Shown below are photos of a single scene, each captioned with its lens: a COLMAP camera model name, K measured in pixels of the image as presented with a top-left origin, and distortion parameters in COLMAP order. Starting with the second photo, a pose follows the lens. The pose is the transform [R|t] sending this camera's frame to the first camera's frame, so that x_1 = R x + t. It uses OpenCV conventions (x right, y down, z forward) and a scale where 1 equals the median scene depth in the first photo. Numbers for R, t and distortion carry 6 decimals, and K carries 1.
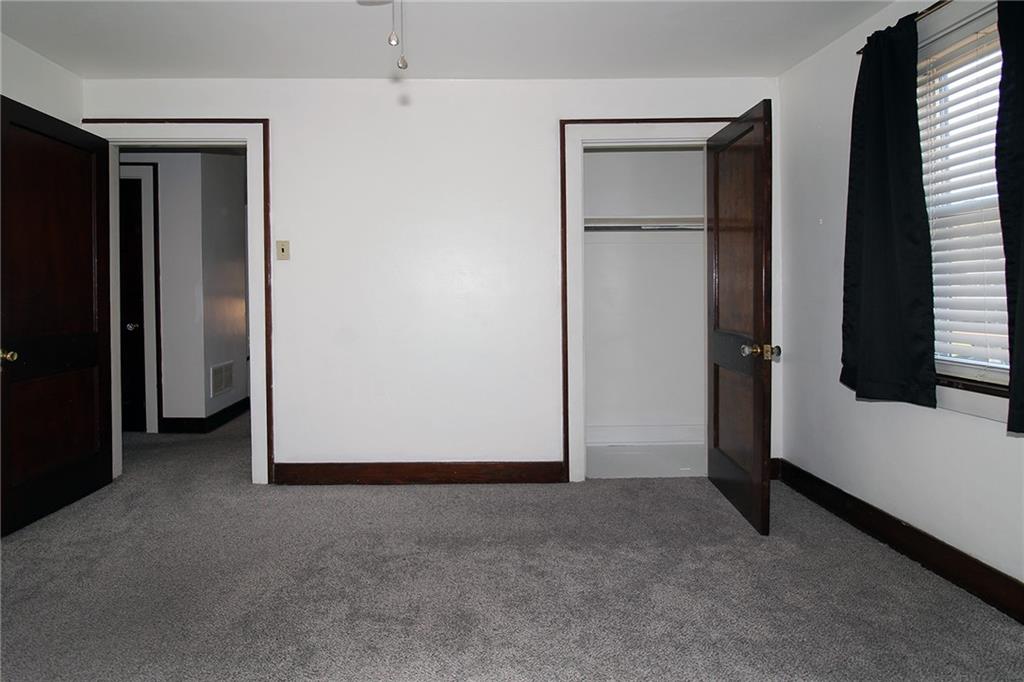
lens RADIAL K [[516.2, 0, 476.3], [0, 516.2, 306.5], [0, 0, 1]] dist [-0.014271, -0.001470]
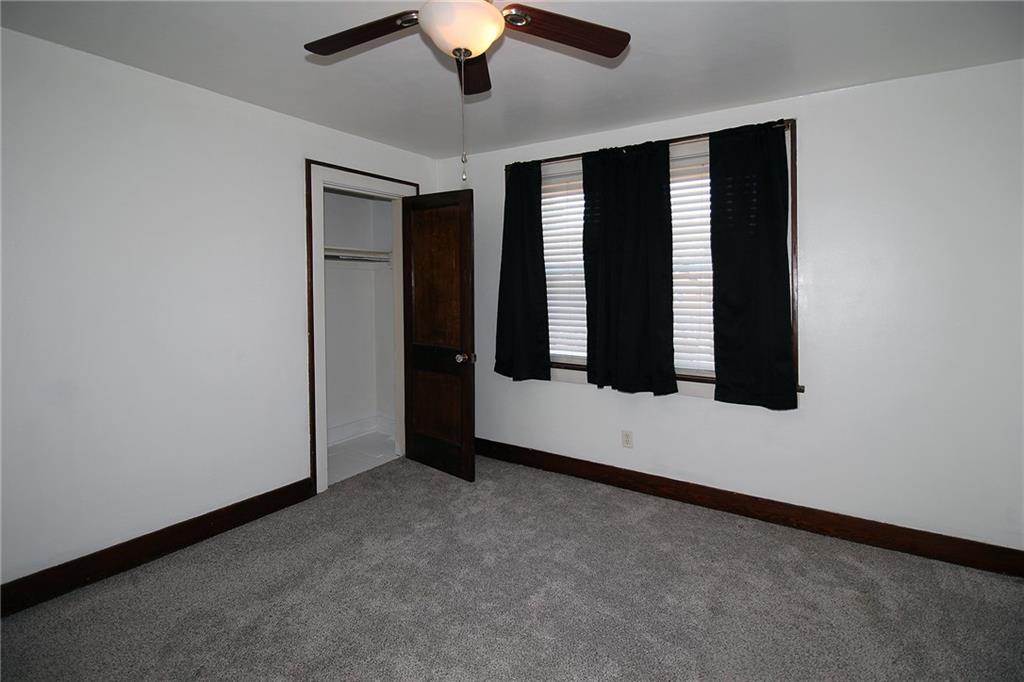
lens RADIAL K [[516.2, 0, 476.3], [0, 516.2, 306.5], [0, 0, 1]] dist [-0.014271, -0.001470]
pose [[0.591613, -0.033223, 0.805538, -0.640731], [0.016381, 0.999440, 0.029190, -0.108000], [-0.806056, -0.004073, 0.591825, 0.115841]]
